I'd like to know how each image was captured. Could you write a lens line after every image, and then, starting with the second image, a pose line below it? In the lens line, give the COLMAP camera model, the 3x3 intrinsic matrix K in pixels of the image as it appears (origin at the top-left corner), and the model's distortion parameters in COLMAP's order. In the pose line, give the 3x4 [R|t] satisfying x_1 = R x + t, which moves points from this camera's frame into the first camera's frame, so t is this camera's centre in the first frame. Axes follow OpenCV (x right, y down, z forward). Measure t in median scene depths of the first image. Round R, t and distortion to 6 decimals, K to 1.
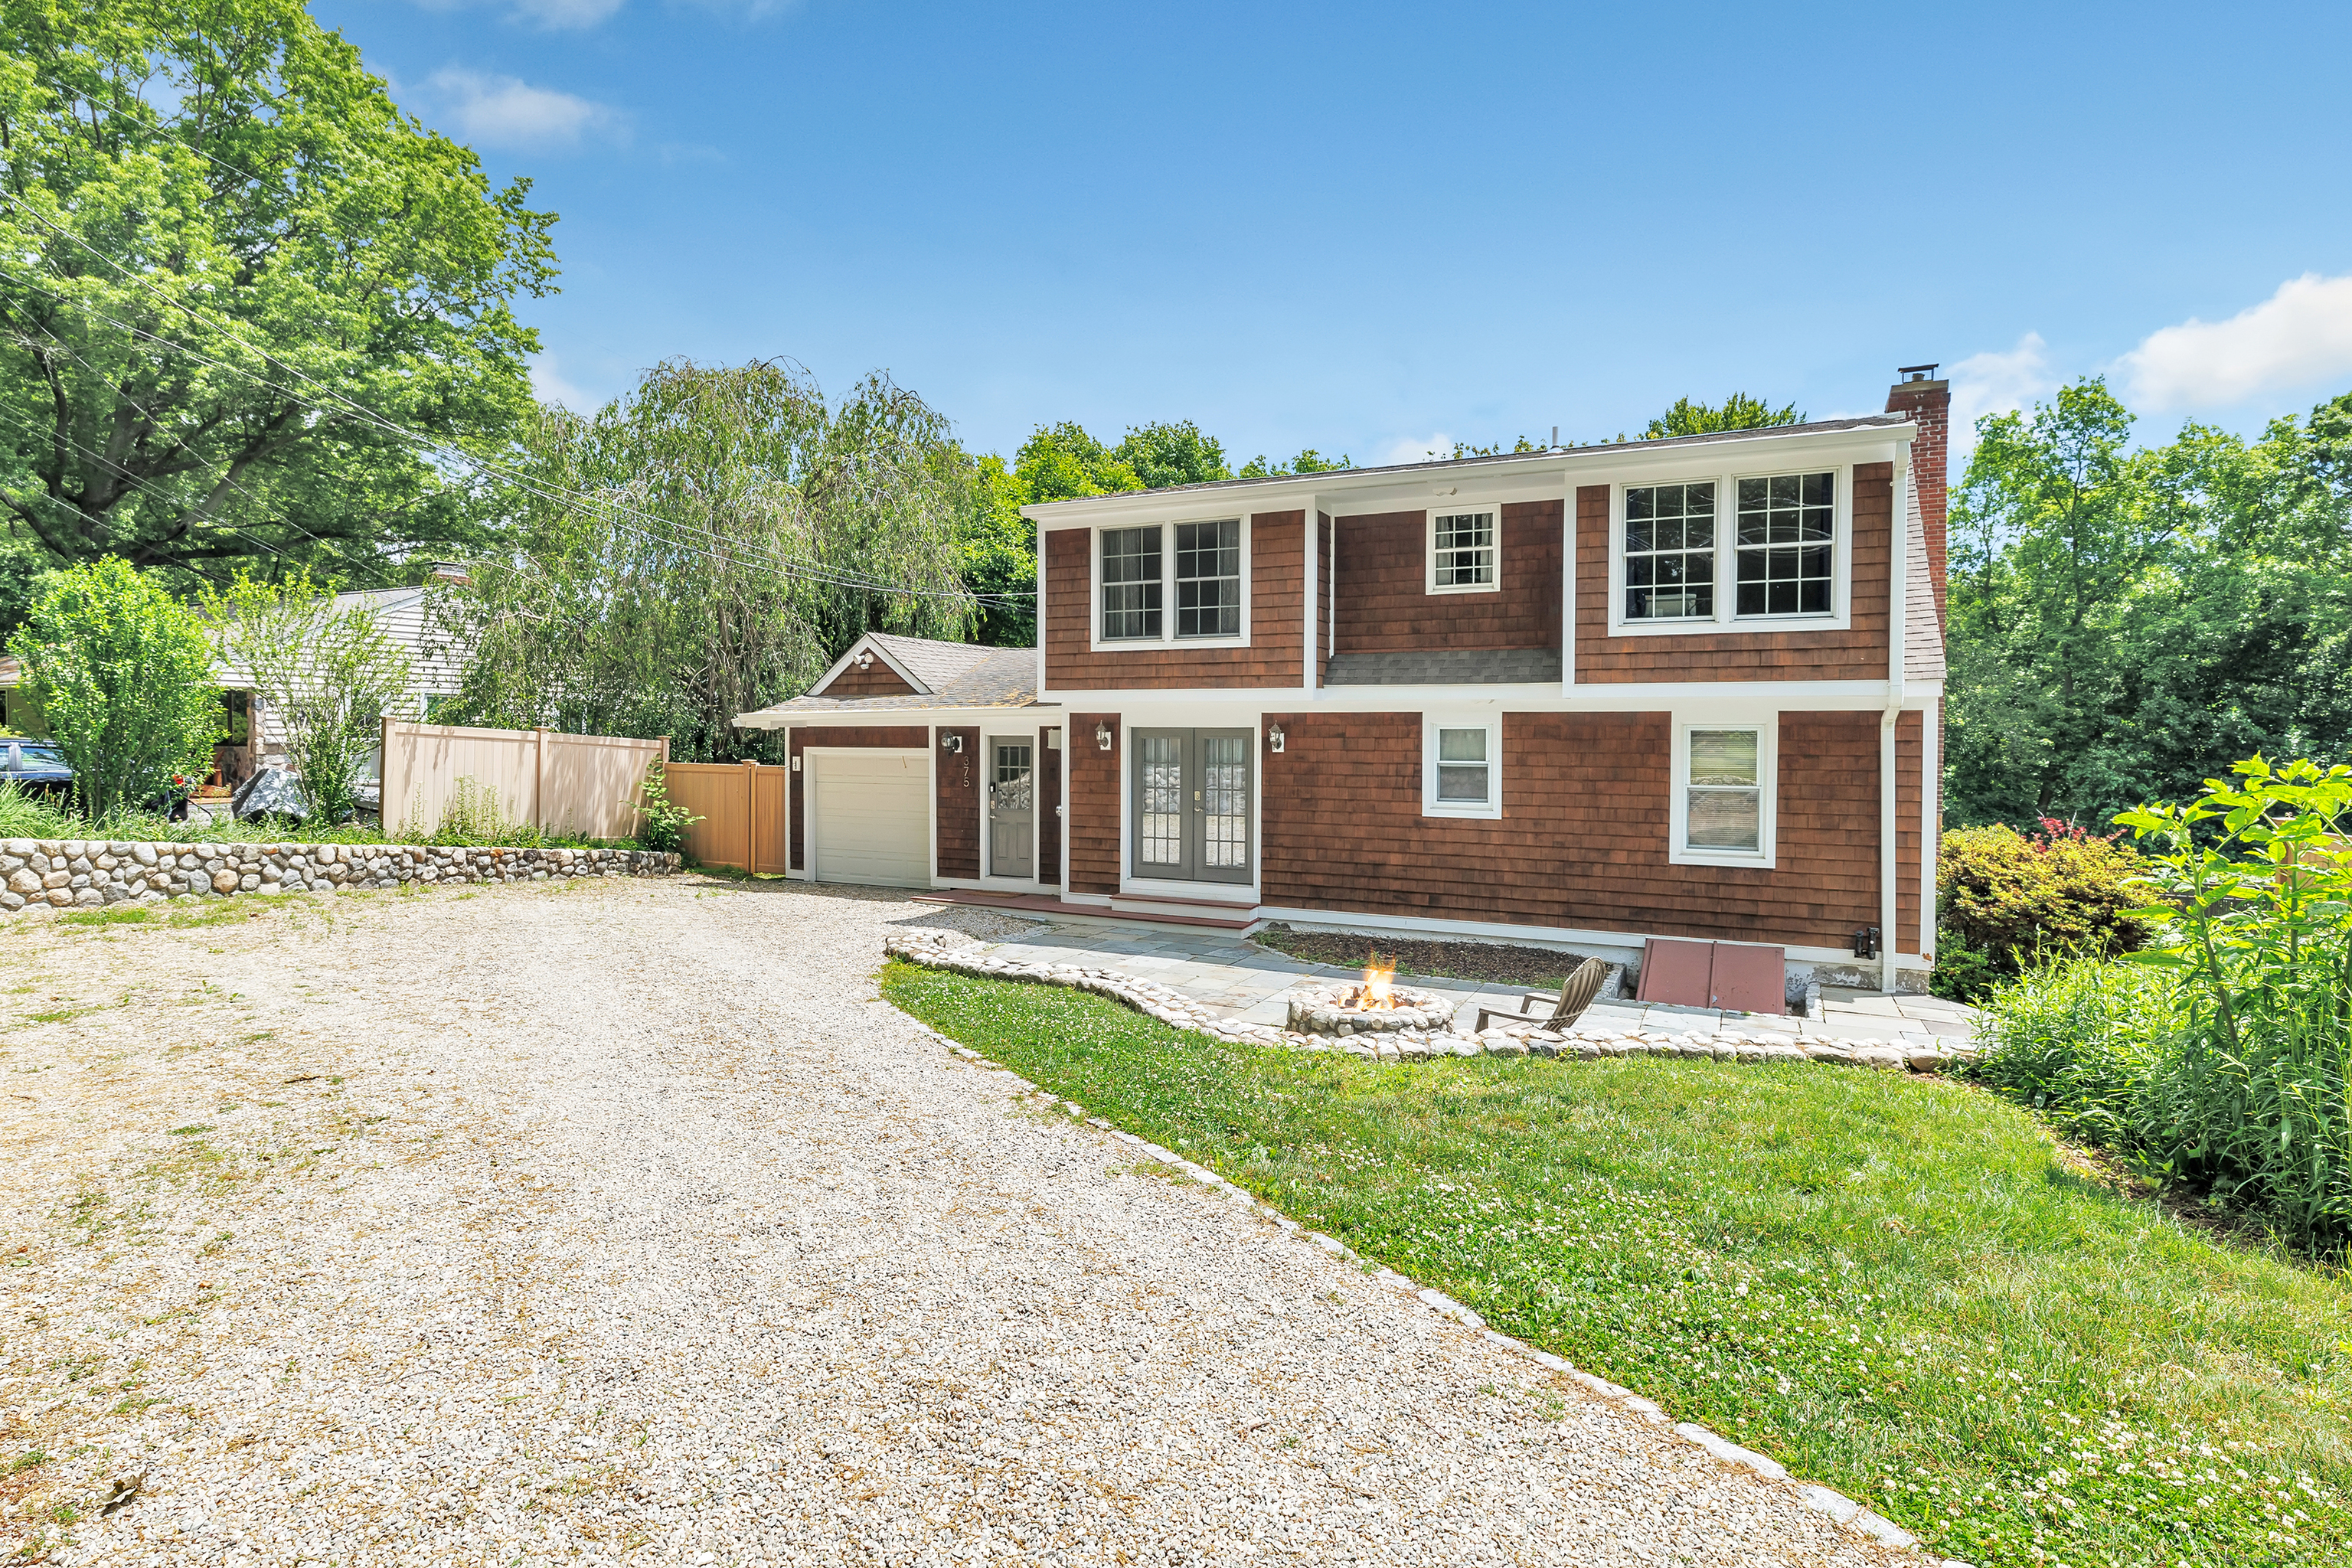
lens RADIAL K [[1017.2, 0, 1175.6], [0, 1017.2, 771.6], [0, 0, 1]] dist [-0.001865, 0.000082]
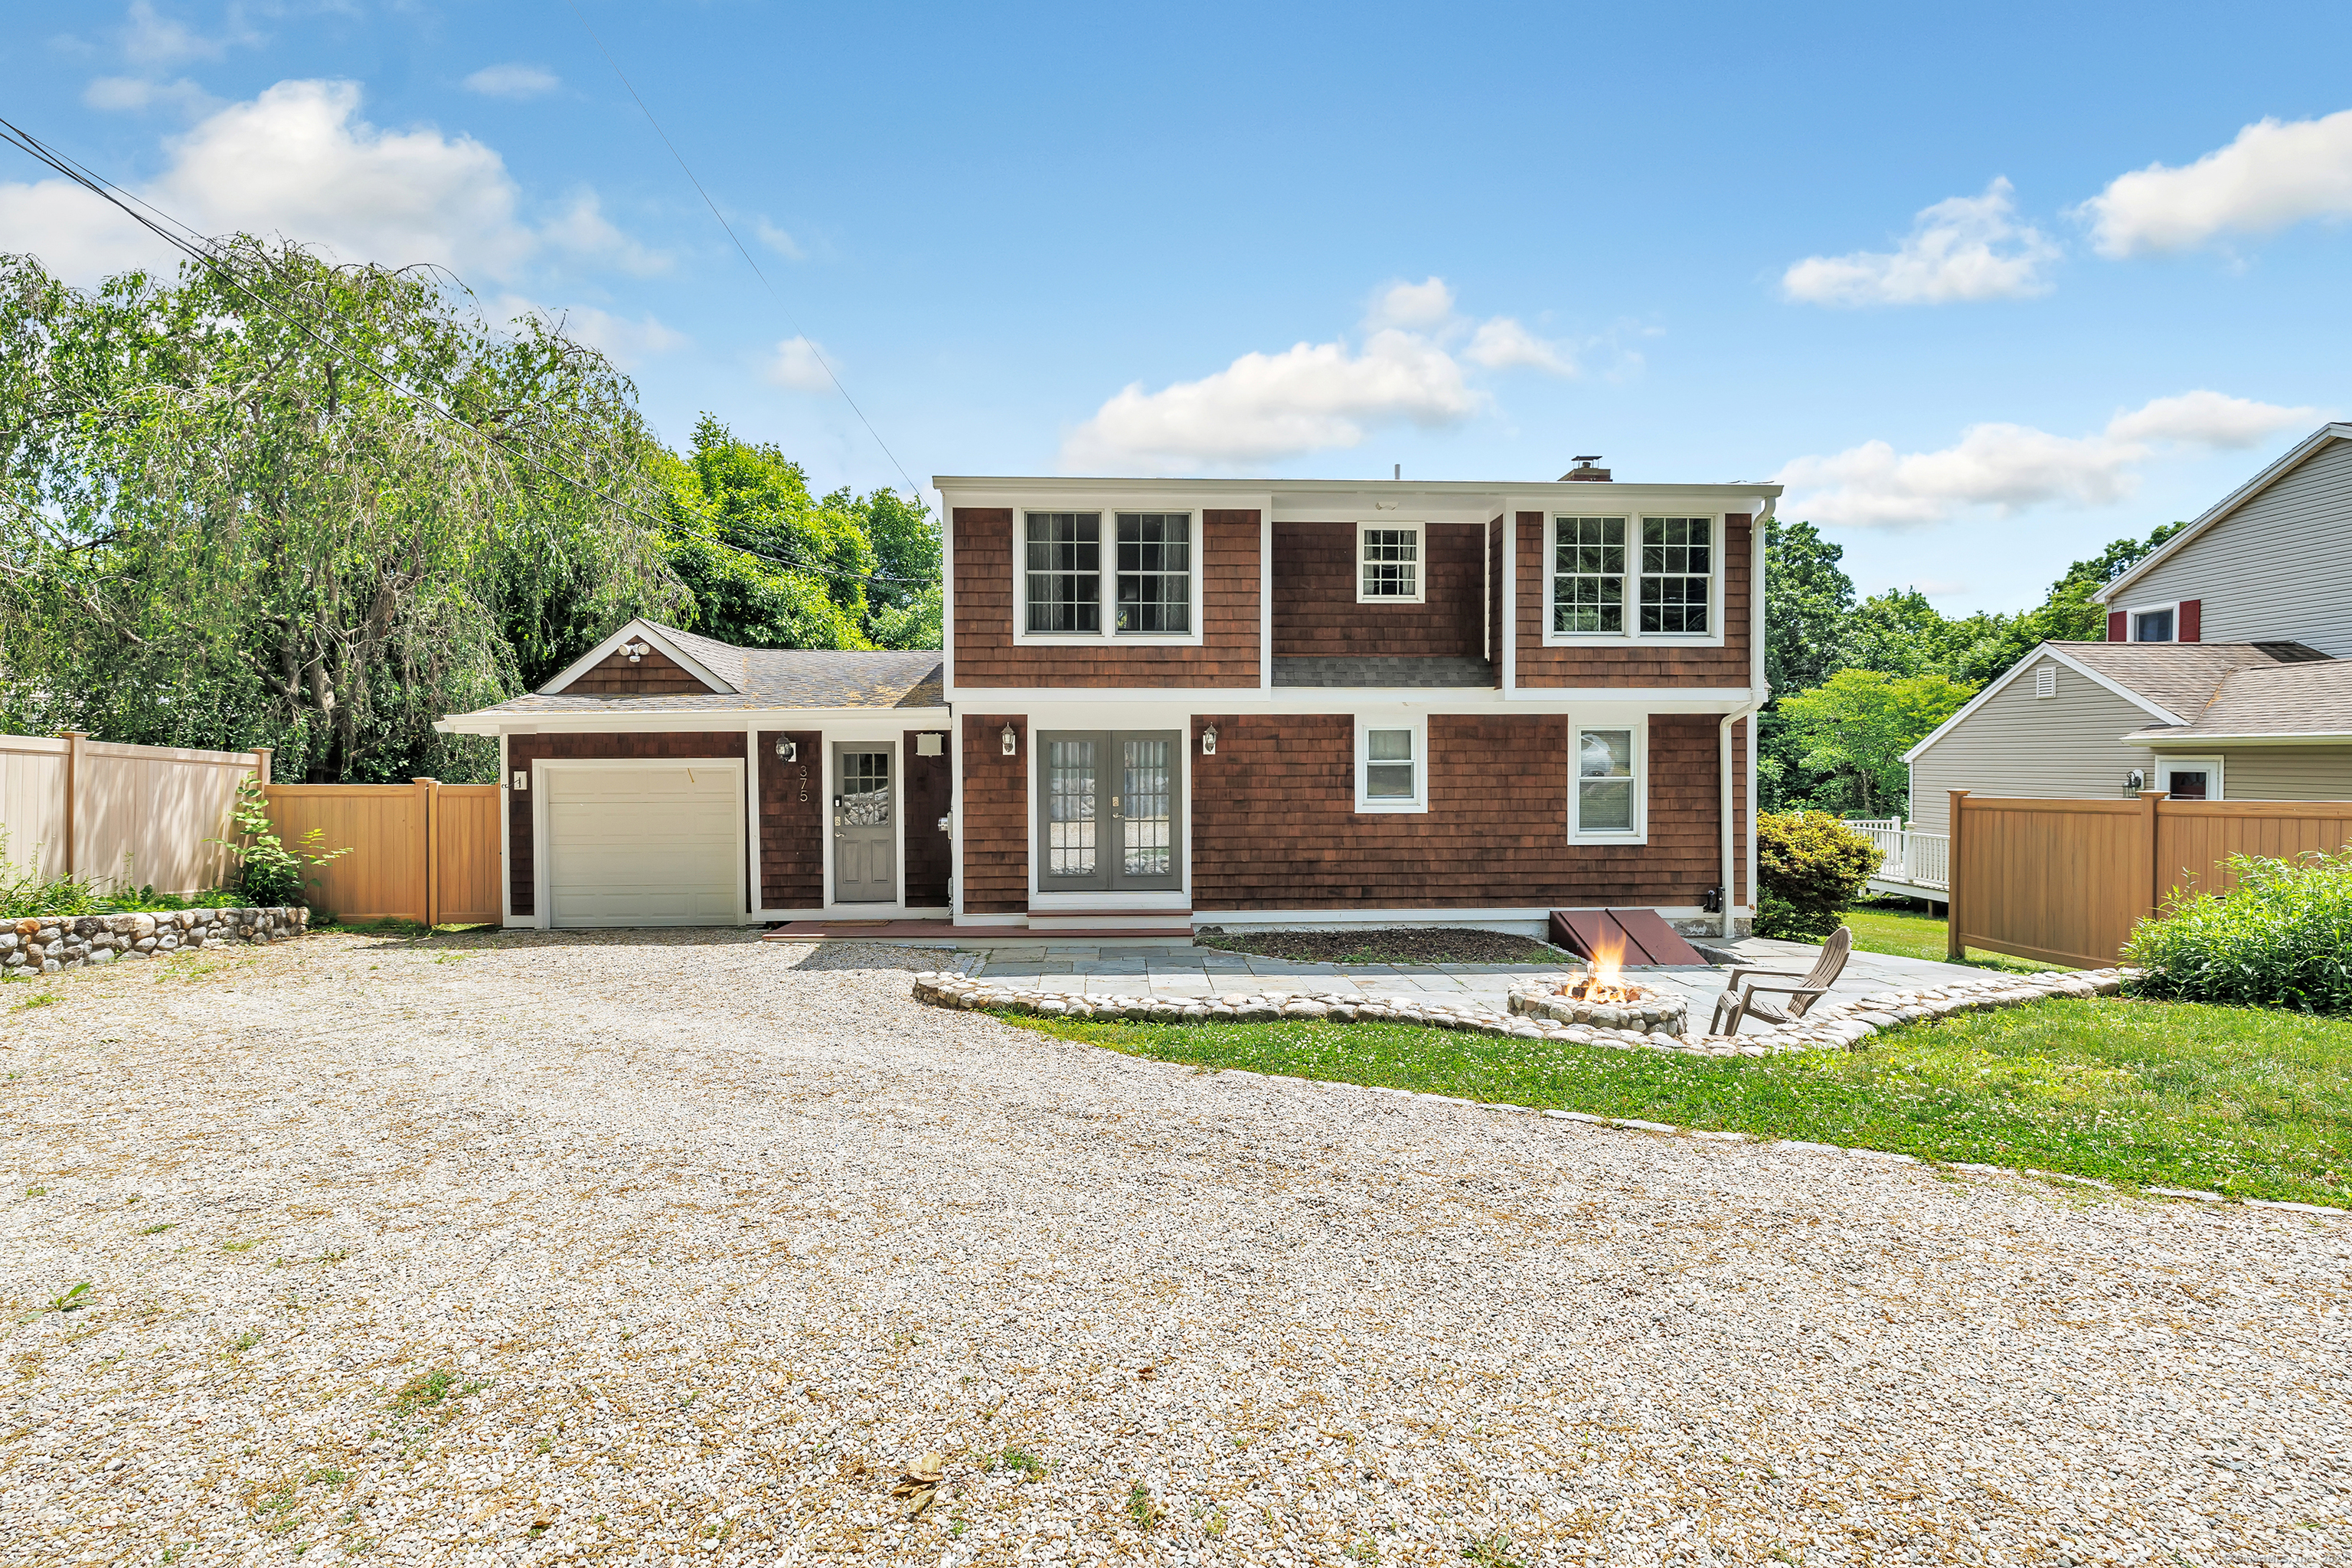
lens RADIAL K [[911.9, 0, 1176.3], [0, 911.9, 782.6], [0, 0, 1]] dist [0.002191, 0.000375]
pose [[0.904184, -0.020804, 0.426637, -0.319037], [0.022700, 0.999742, 0.000640, 0.007243], [-0.426540, 0.009106, 0.904423, 0.217122]]
